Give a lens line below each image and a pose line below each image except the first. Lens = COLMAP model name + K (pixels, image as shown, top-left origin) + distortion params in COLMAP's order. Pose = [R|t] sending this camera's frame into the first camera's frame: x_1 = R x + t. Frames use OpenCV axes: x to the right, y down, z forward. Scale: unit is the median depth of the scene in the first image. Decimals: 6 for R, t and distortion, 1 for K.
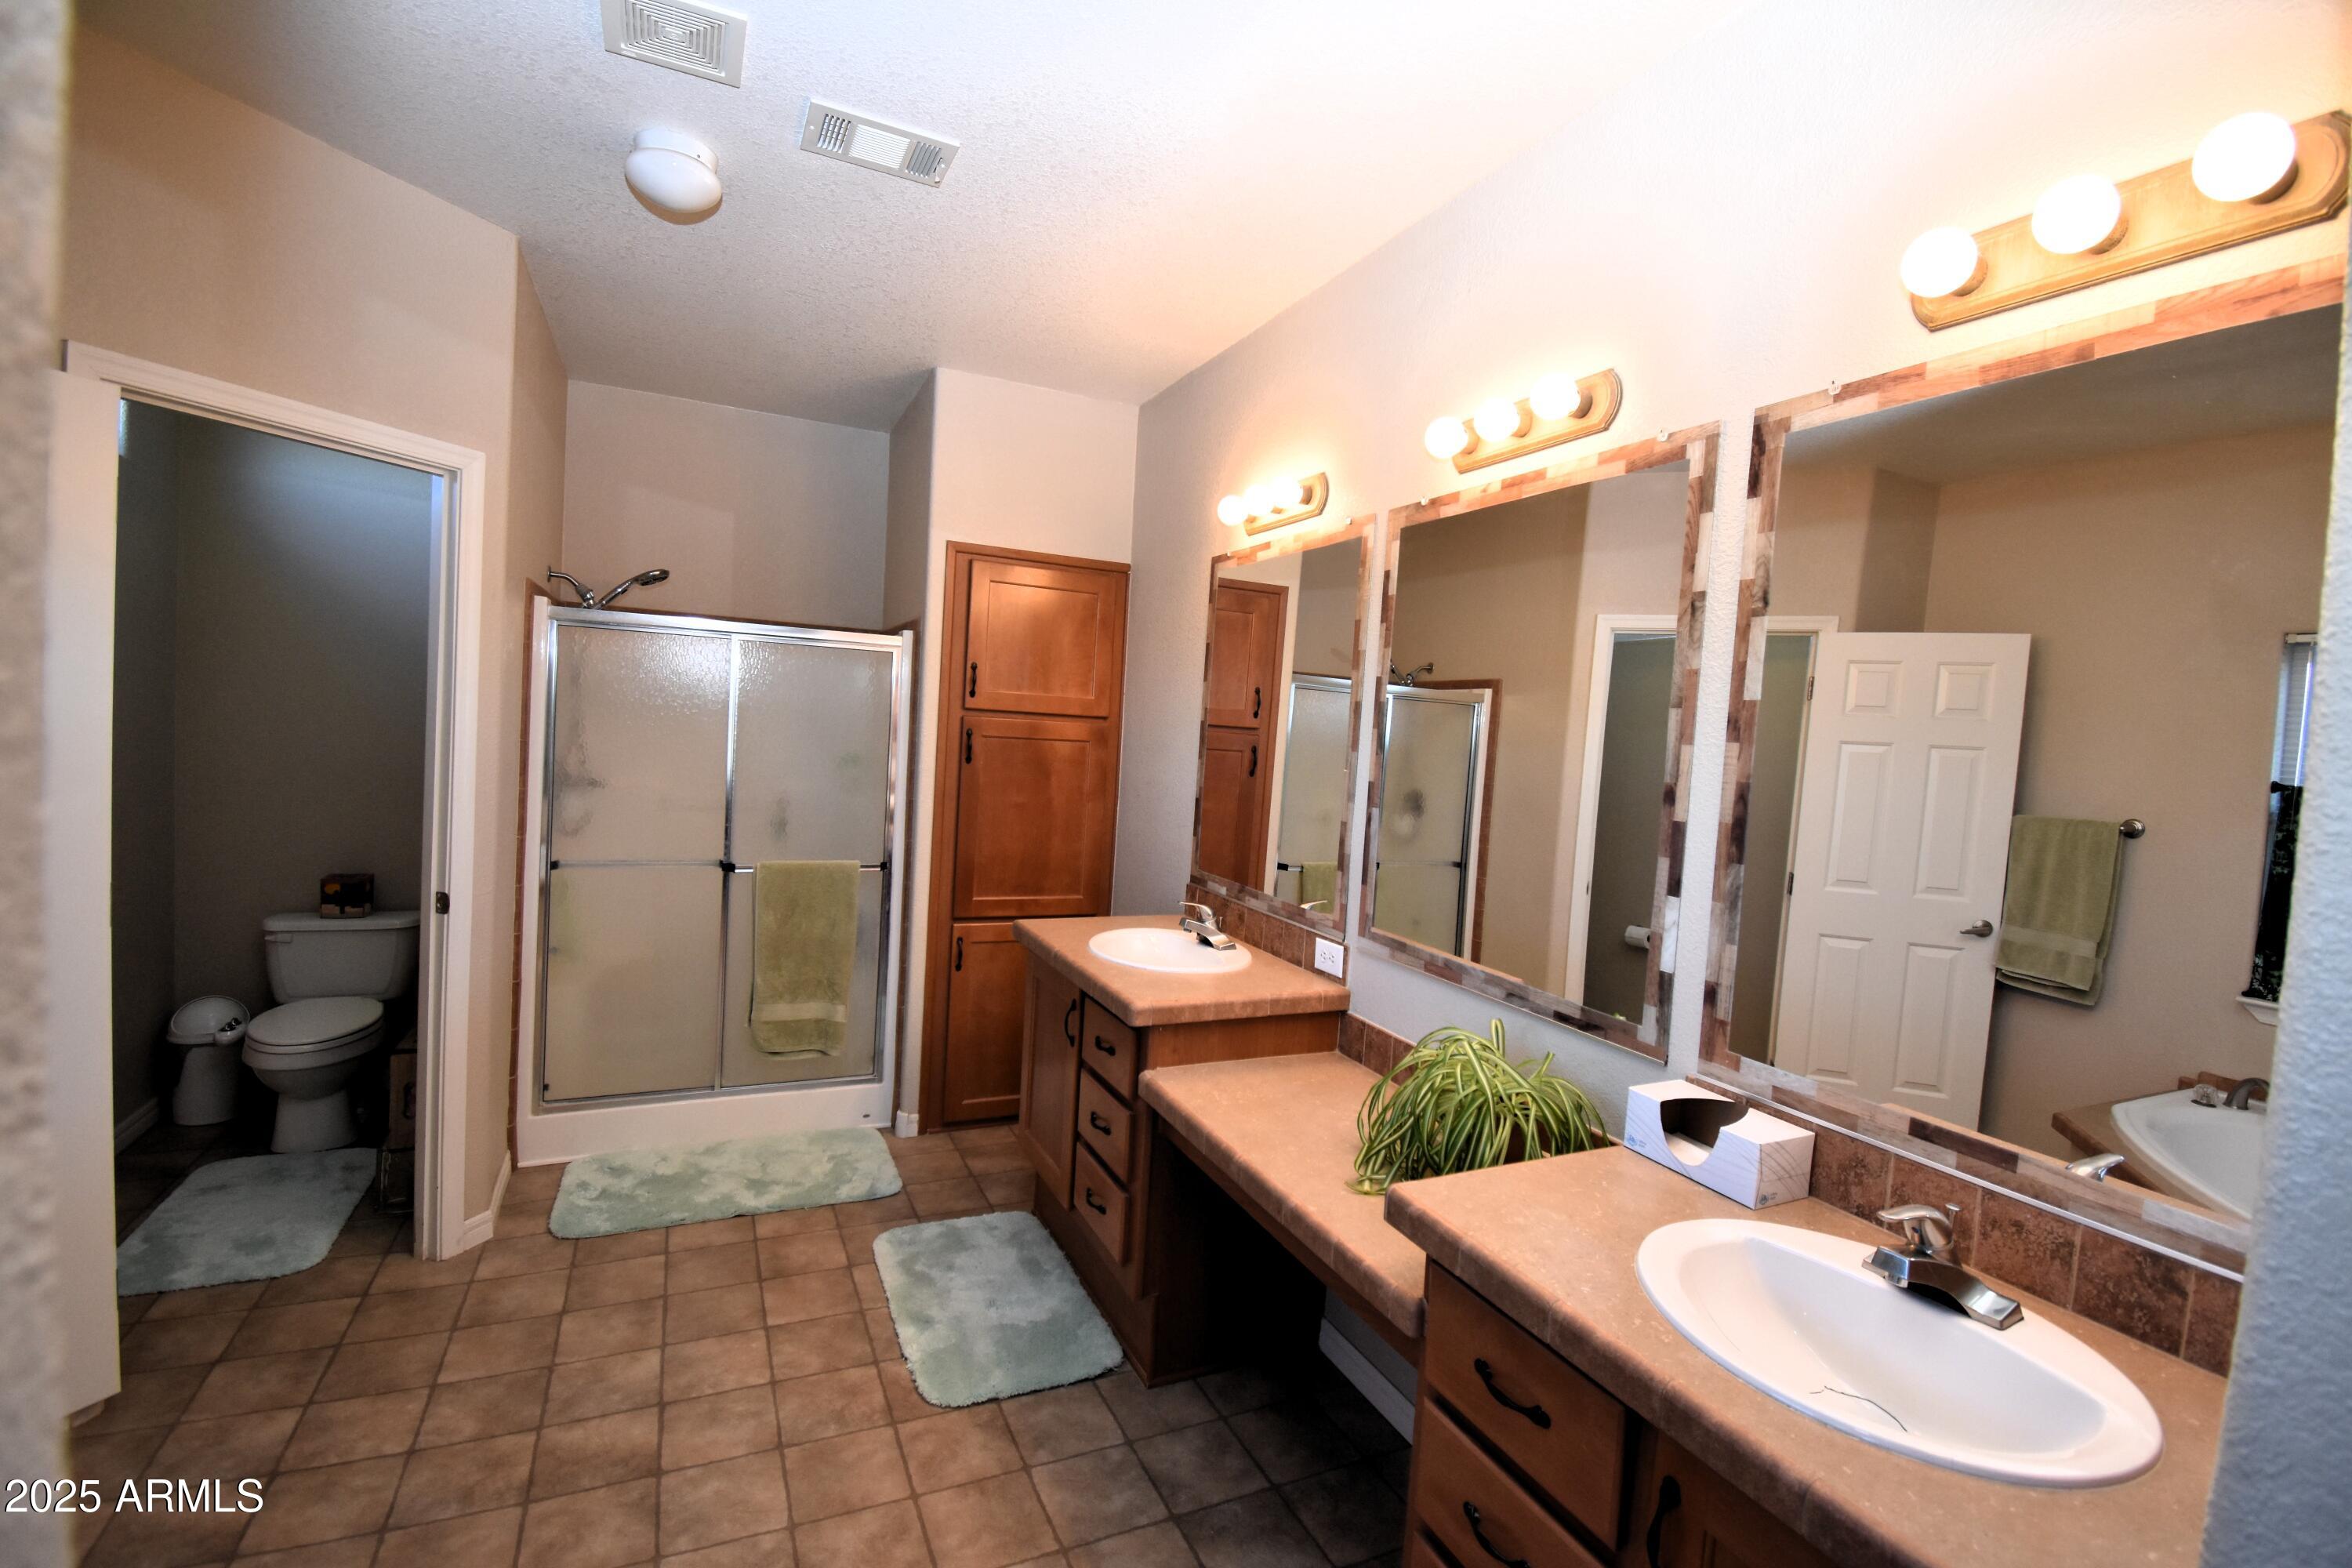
lens RADIAL K [[1027.0, 0, 1177.3], [0, 1027.0, 776.0], [0, 0, 1]] dist [0.000815, -0.000449]
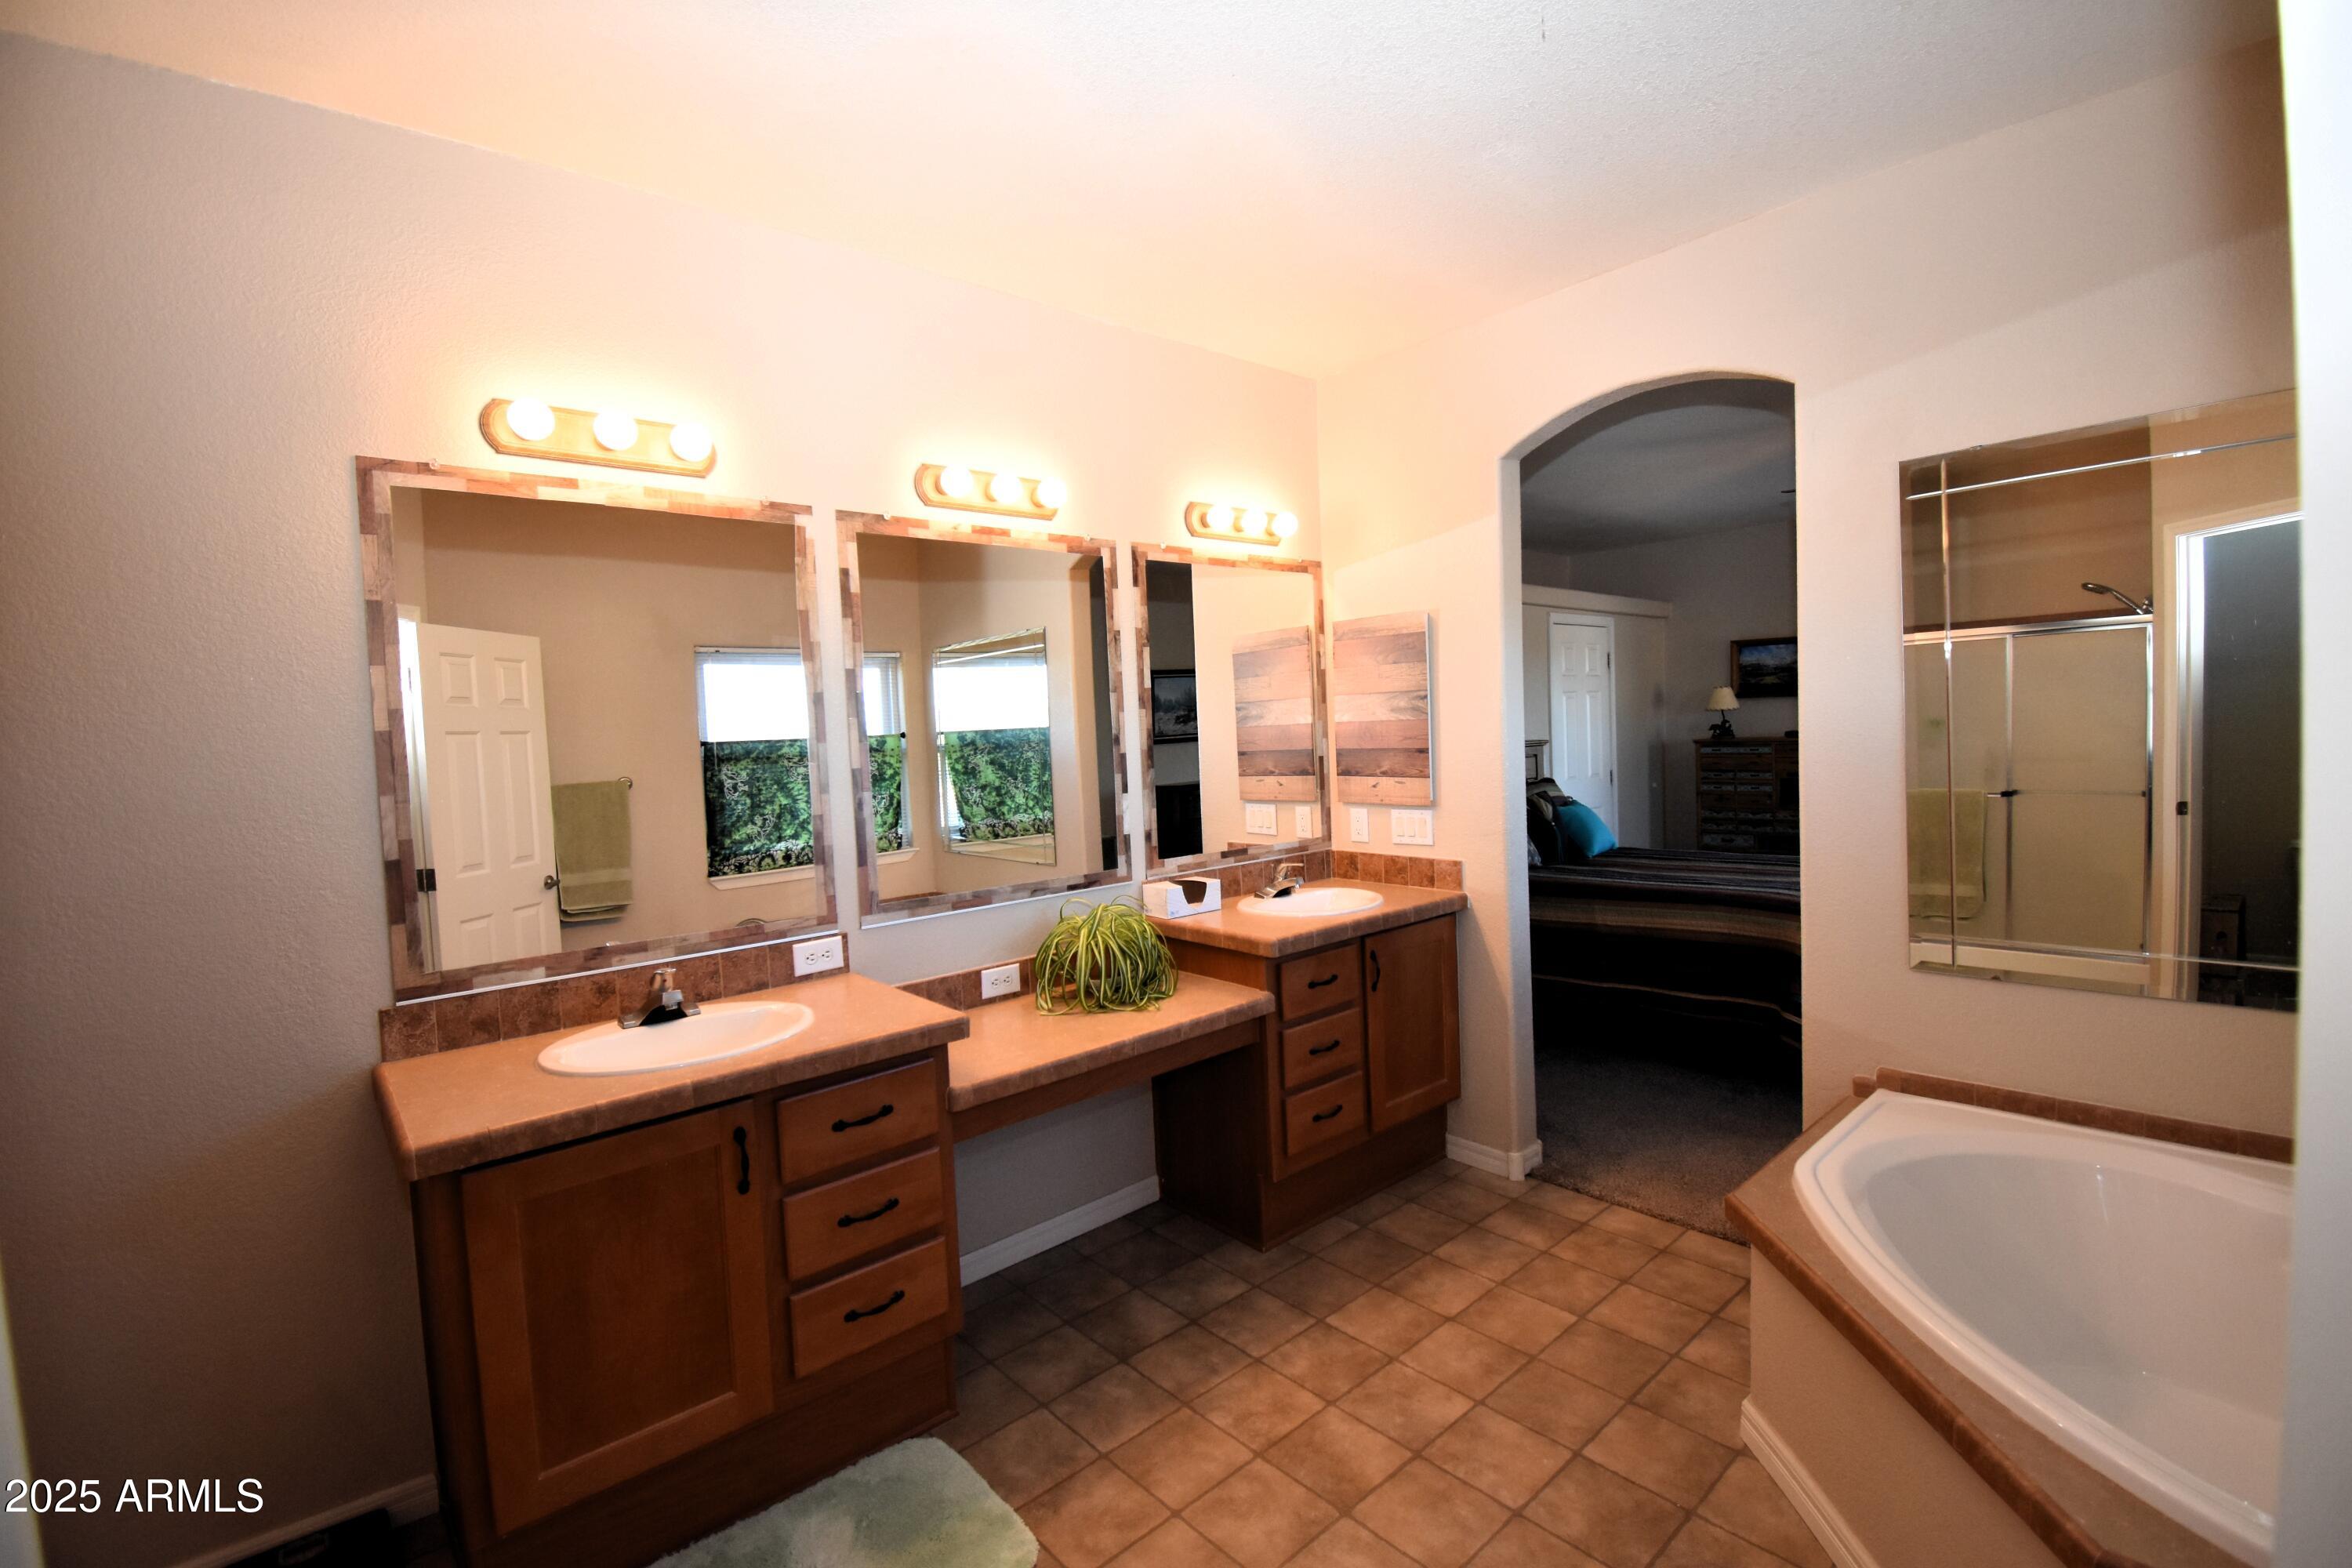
lens RADIAL K [[1027.0, 0, 1186.3], [0, 1027.0, 790.8], [0, 0, 1]] dist [0.000815, -0.000449]
pose [[-0.285693, -0.095649, 0.953536, -0.929982], [0.079829, 0.989173, 0.123141, -0.075760], [-0.954990, 0.111300, -0.274965, 0.983960]]
